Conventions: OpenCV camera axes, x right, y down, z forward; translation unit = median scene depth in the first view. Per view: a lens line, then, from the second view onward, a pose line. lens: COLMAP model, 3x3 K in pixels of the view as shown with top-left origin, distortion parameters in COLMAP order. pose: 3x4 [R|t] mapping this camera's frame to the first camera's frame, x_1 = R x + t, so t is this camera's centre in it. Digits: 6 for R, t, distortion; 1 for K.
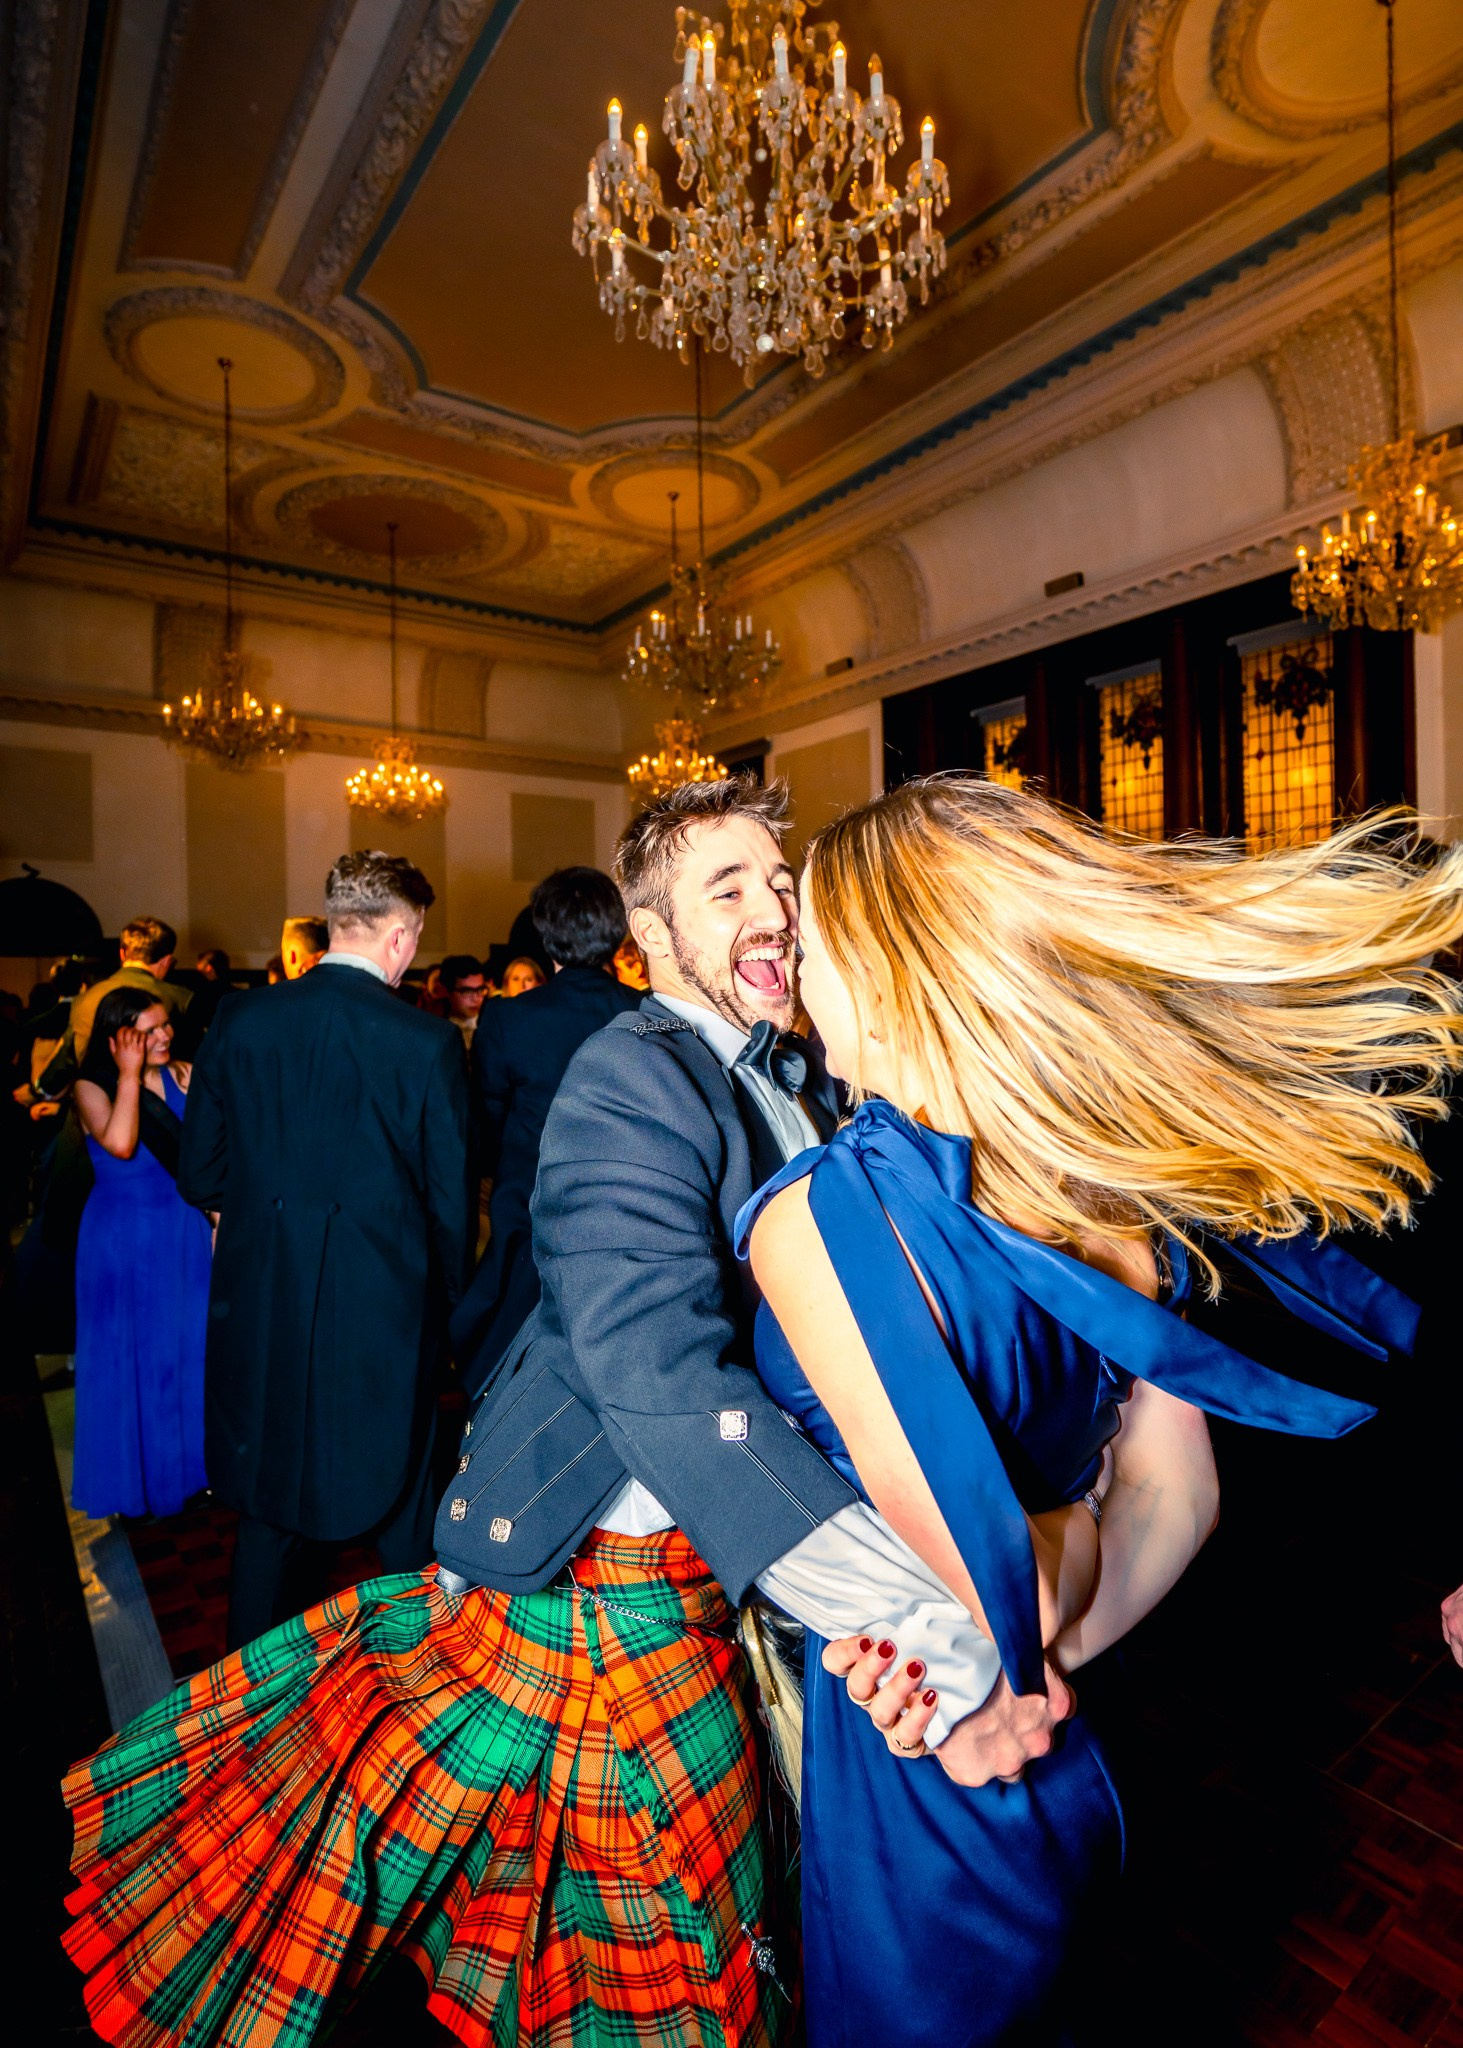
lens RADIAL K [[1056.6, 0, 724.4], [0, 1056.6, 1015.6], [0, 0, 1]] dist [-0.023909, 0.008906]
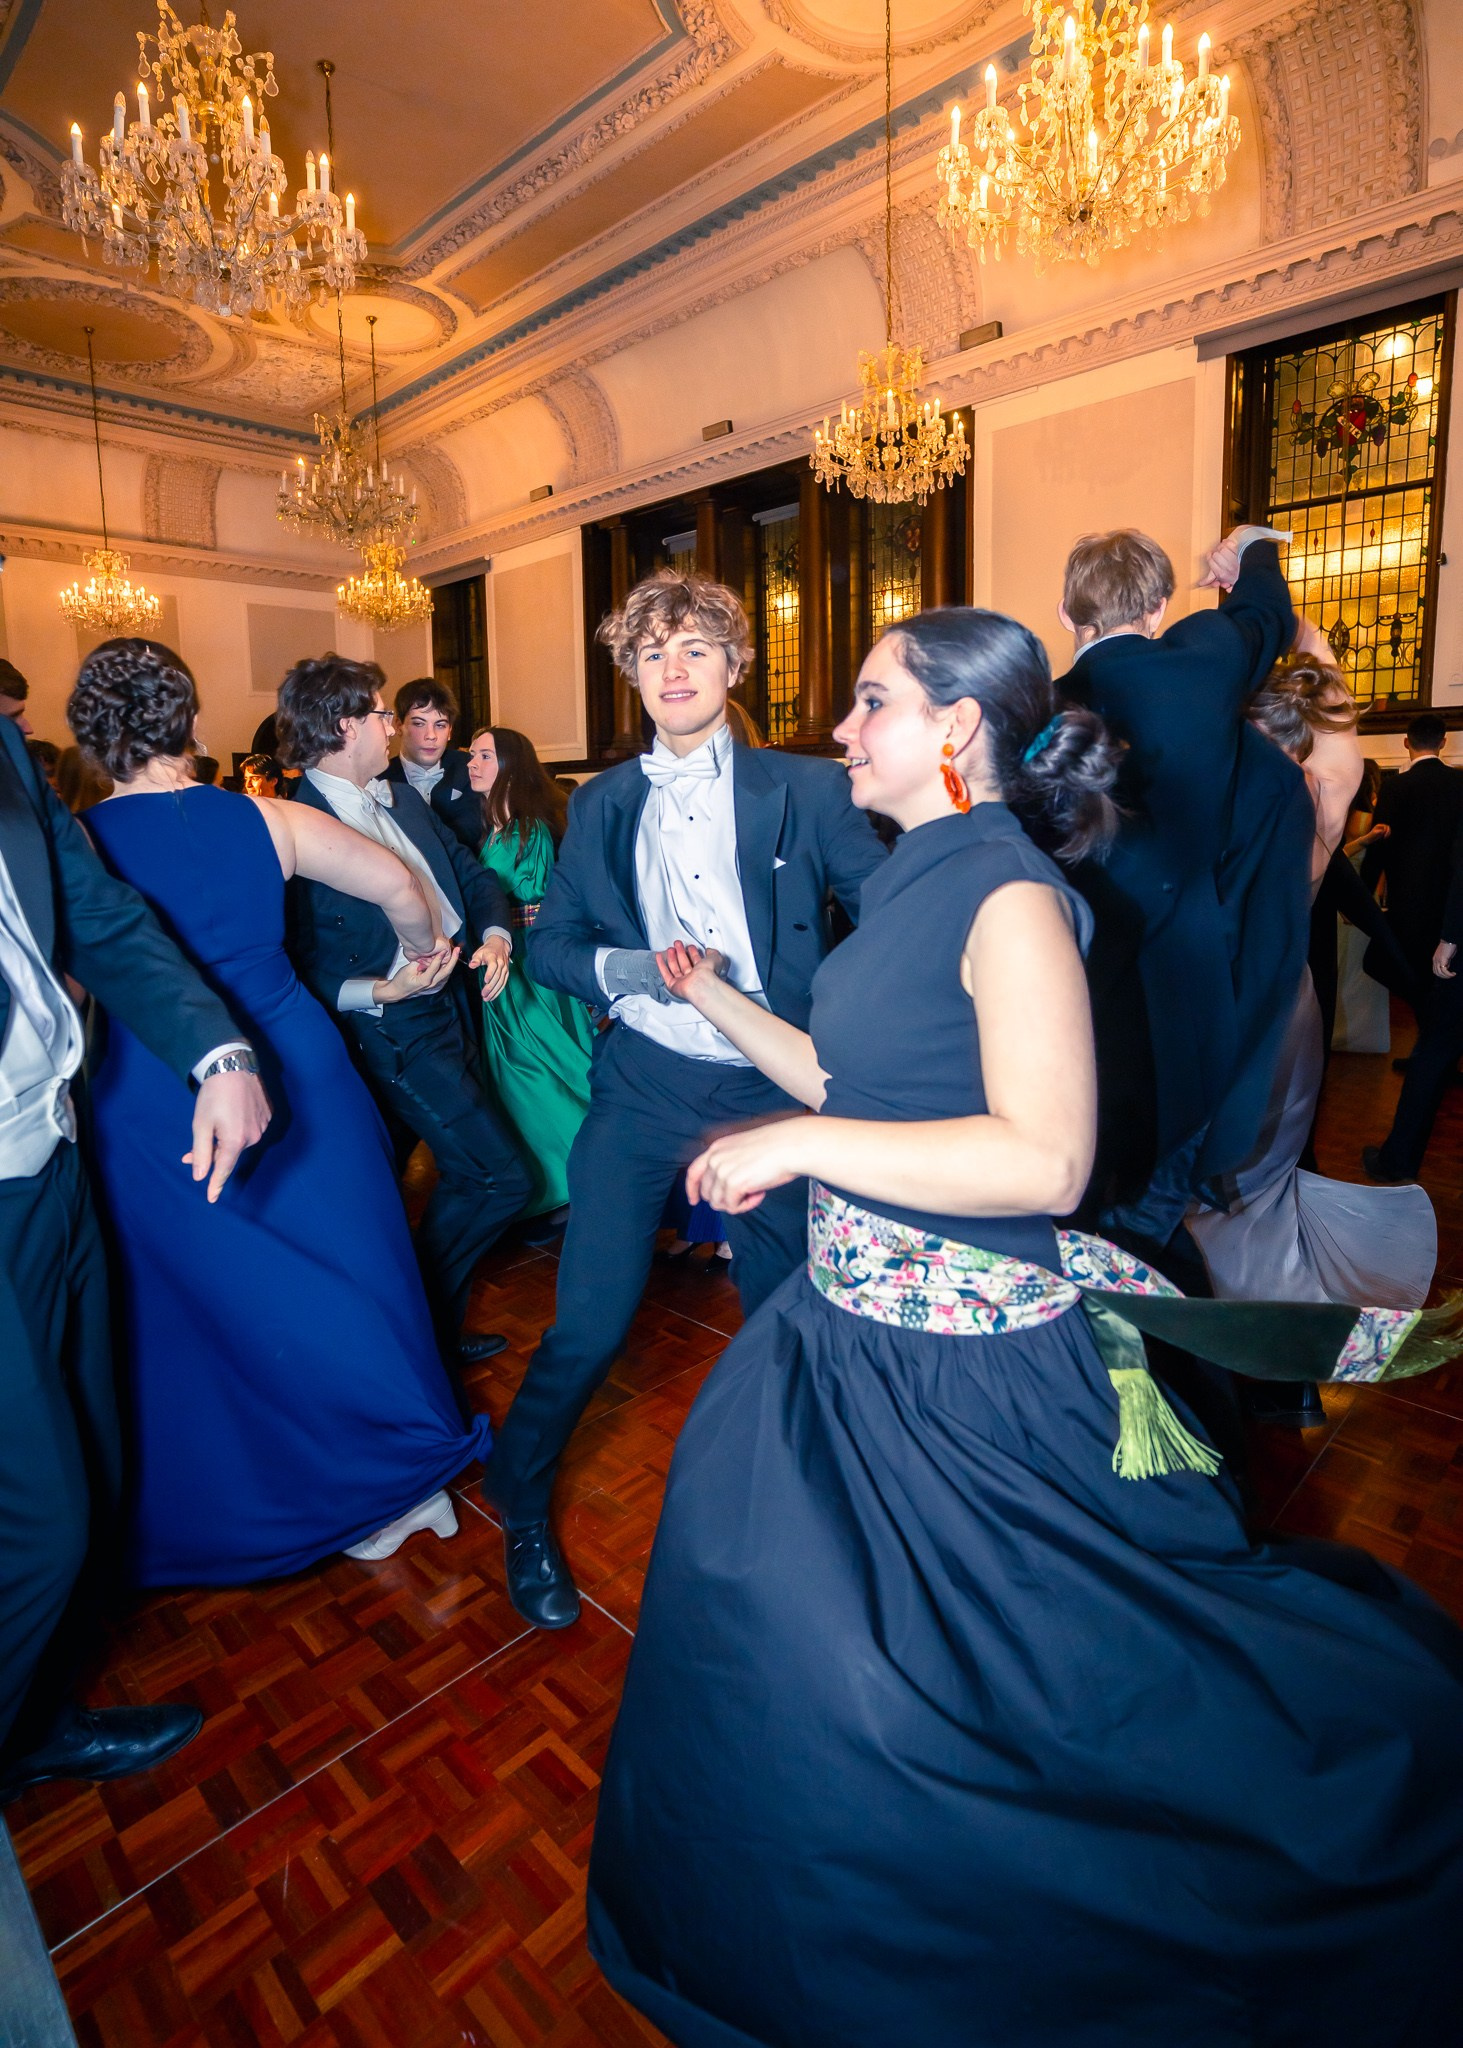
lens RADIAL K [[1056.6, 0, 746.7], [0, 1056.6, 934.6], [0, 0, 1]] dist [-0.023909, 0.008906]
pose [[0.987063, -0.031621, 0.157185, 0.137183], [0.013215, 0.993069, 0.116792, -0.004560], [-0.159789, -0.113203, 0.980639, -0.147033]]
